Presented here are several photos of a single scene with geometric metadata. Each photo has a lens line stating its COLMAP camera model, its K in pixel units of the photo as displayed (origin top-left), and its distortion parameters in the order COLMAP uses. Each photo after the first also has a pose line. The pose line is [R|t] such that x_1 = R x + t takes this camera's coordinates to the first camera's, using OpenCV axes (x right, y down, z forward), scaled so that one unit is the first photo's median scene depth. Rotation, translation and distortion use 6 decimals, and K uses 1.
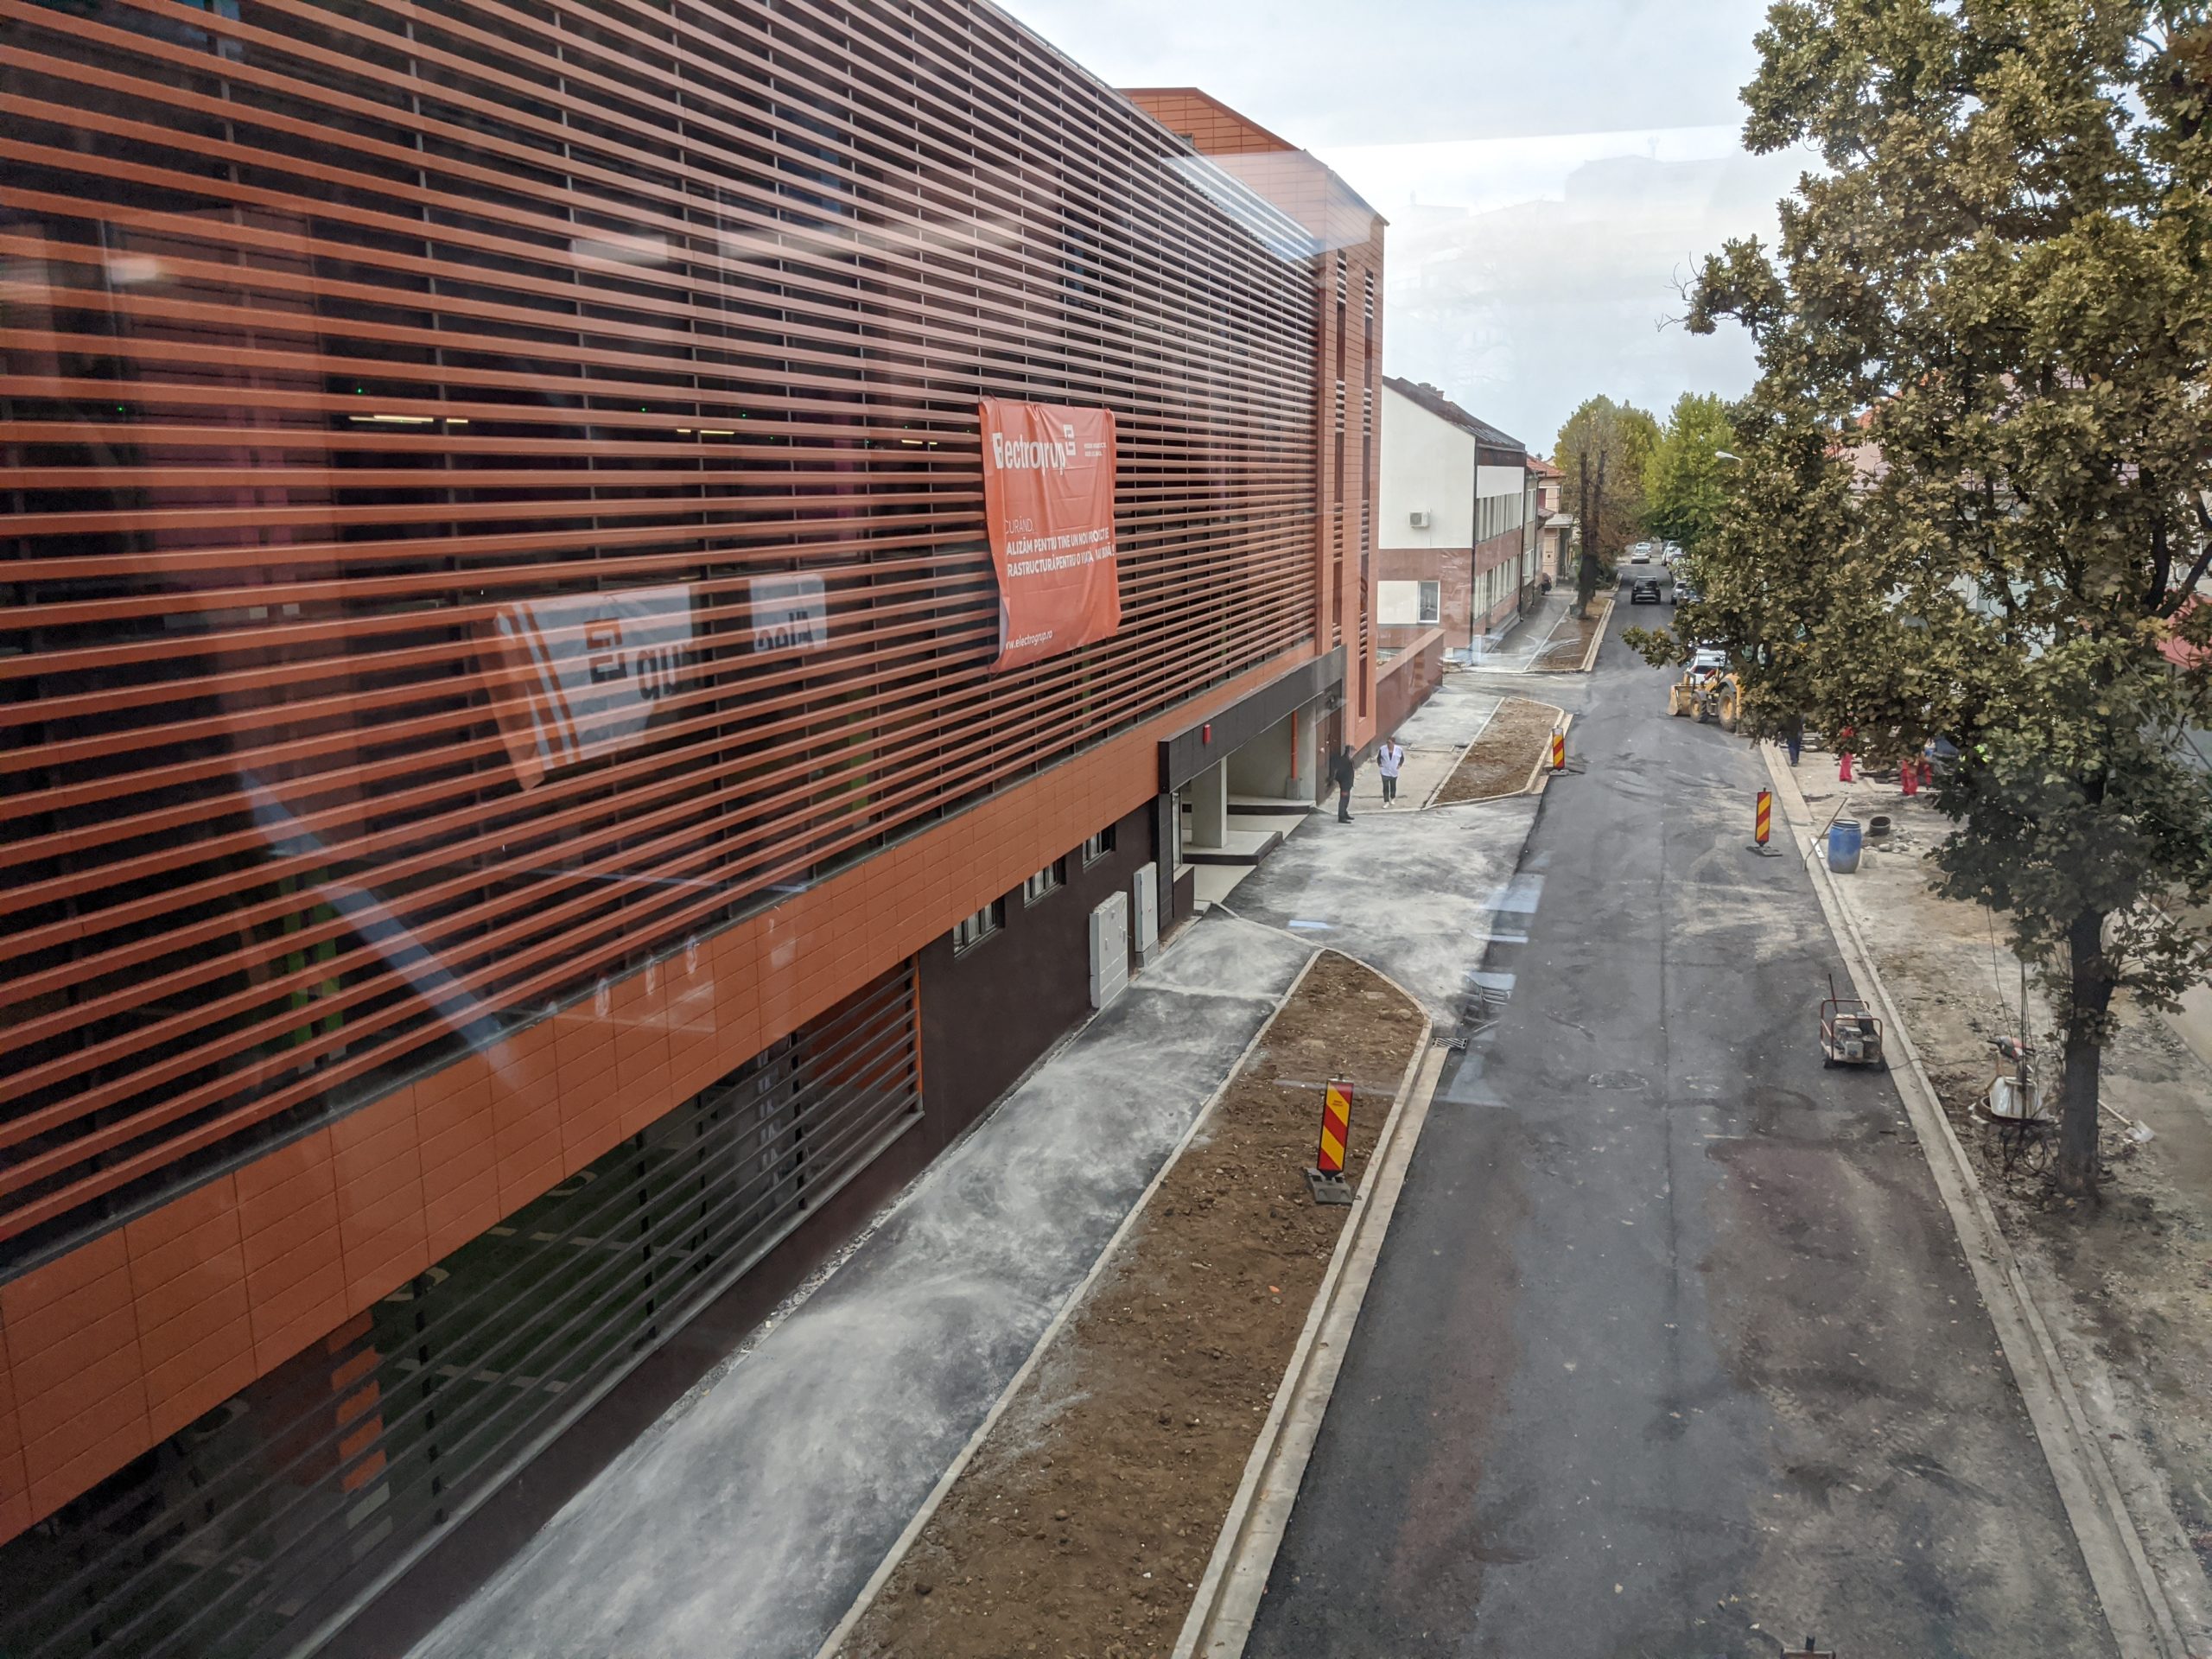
lens RADIAL K [[1741.3, 0, 1129.3], [0, 1741.3, 817.6], [0, 0, 1]] dist [0.059662, -0.093860]
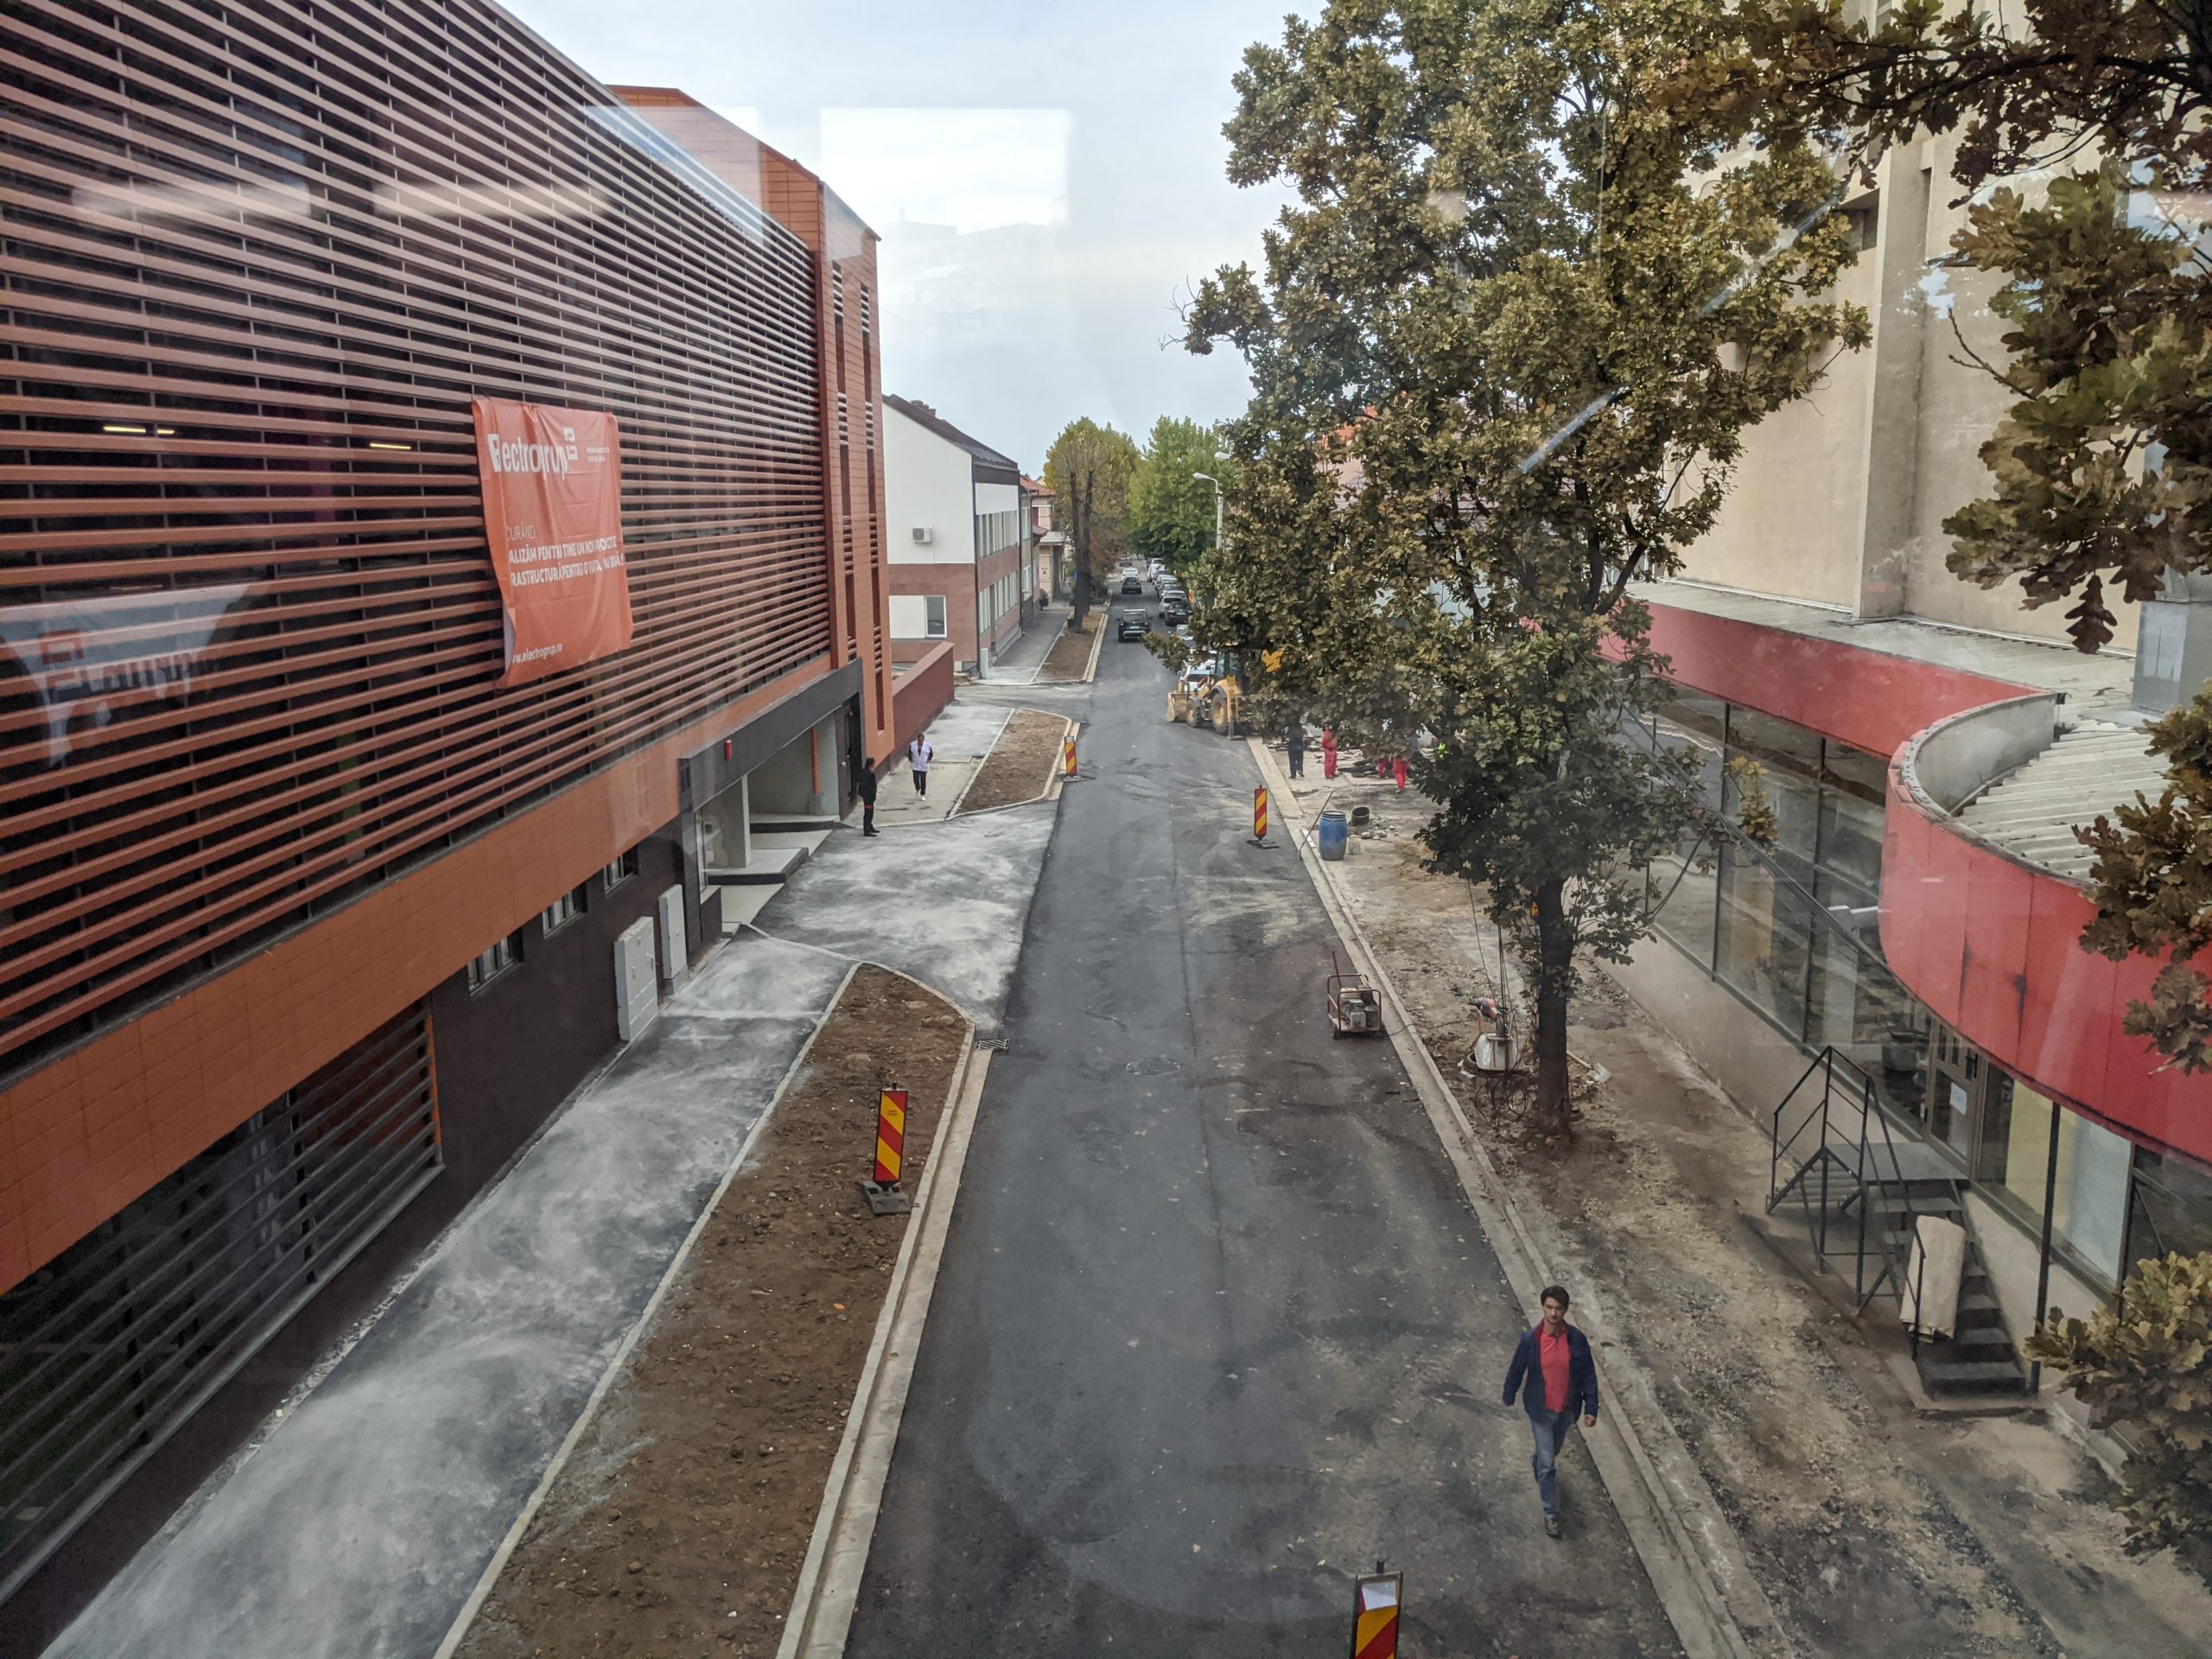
lens RADIAL K [[1741.3, 0, 1129.3], [0, 1741.3, 817.6], [0, 0, 1]] dist [0.059662, -0.093860]
pose [[0.959921, -0.044241, 0.276756, -0.018863], [0.046951, 0.998892, -0.003169, 0.005006], [-0.276310, 0.016036, 0.960935, 0.002888]]
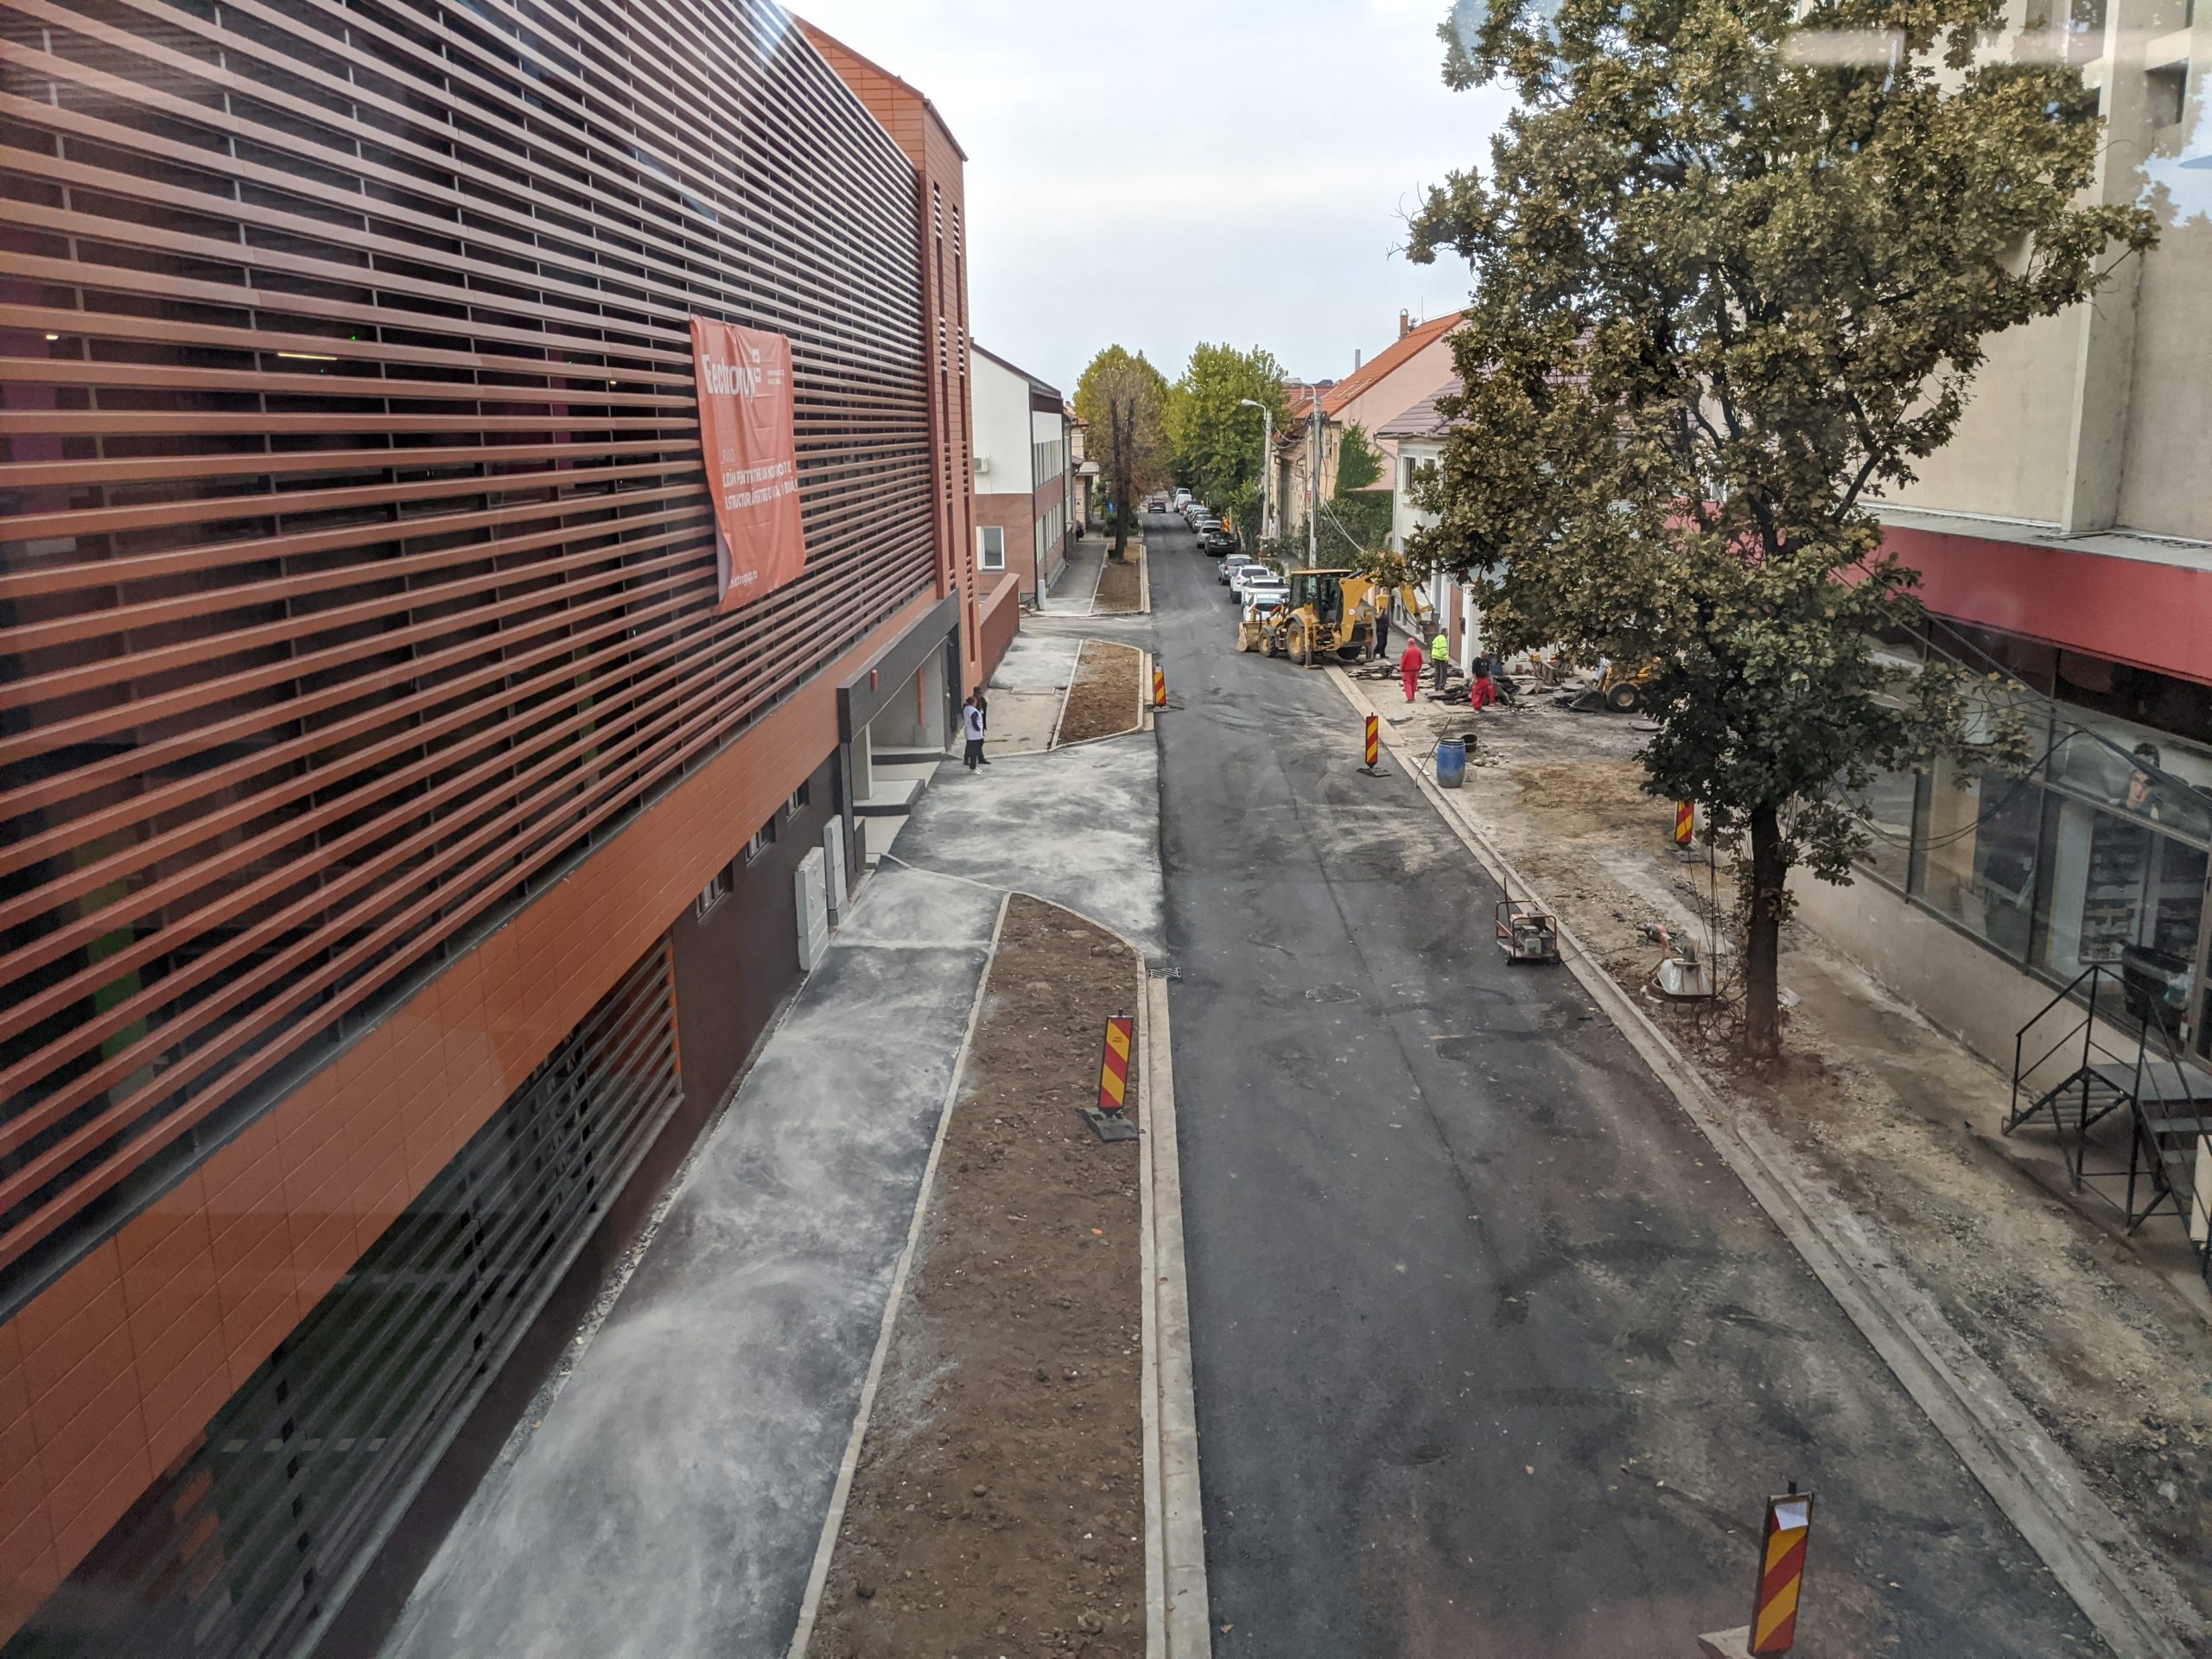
lens RADIAL K [[1741.3, 0, 1129.3], [0, 1741.3, 817.6], [0, 0, 1]] dist [0.059662, -0.093860]
pose [[0.960536, -0.061857, 0.271190, -0.135675], [0.054563, 0.997919, 0.034364, 0.004211], [-0.272751, -0.018211, 0.961912, 0.049729]]
